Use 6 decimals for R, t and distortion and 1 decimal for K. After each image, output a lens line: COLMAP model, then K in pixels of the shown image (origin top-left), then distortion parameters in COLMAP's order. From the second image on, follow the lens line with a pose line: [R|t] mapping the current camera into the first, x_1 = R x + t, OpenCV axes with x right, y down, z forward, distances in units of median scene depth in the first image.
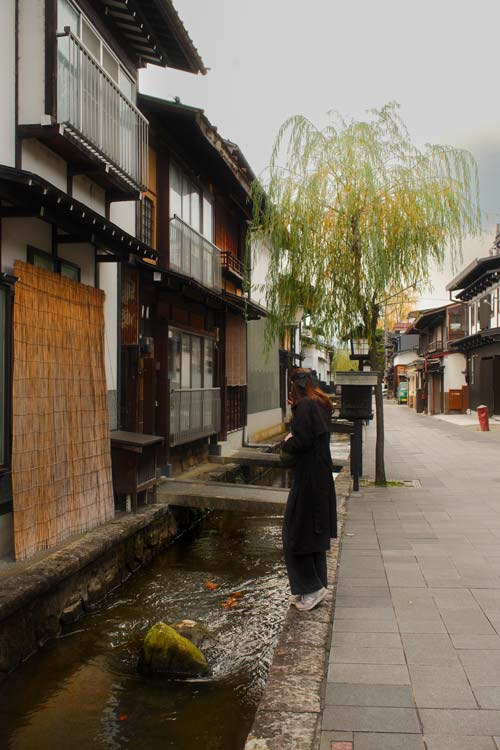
lens RADIAL K [[974.2, 0, 249.9], [0, 974.2, 358.8], [0, 0, 1]] dist [0.018172, 0.006672]
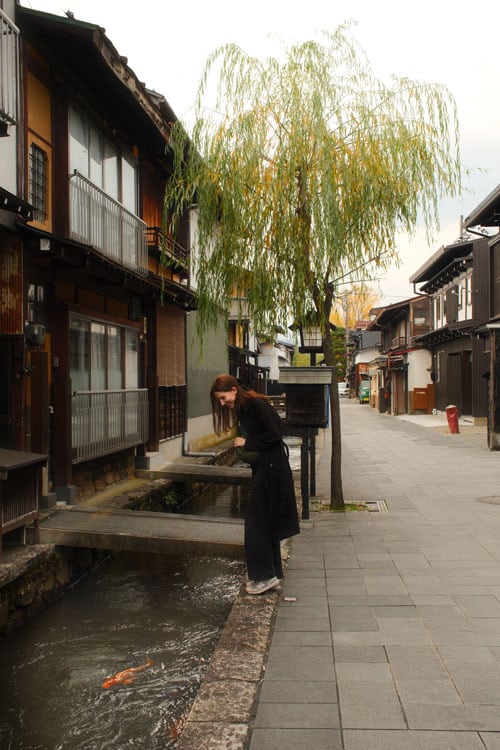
lens RADIAL K [[974.2, 0, 249.9], [0, 974.2, 358.8], [0, 0, 1]] dist [0.018172, 0.006672]
pose [[0.999236, -0.006898, 0.038478, 0.027823], [0.006893, 0.999976, 0.000269, 0.004896], [-0.038479, -0.000004, 0.999259, 0.174610]]
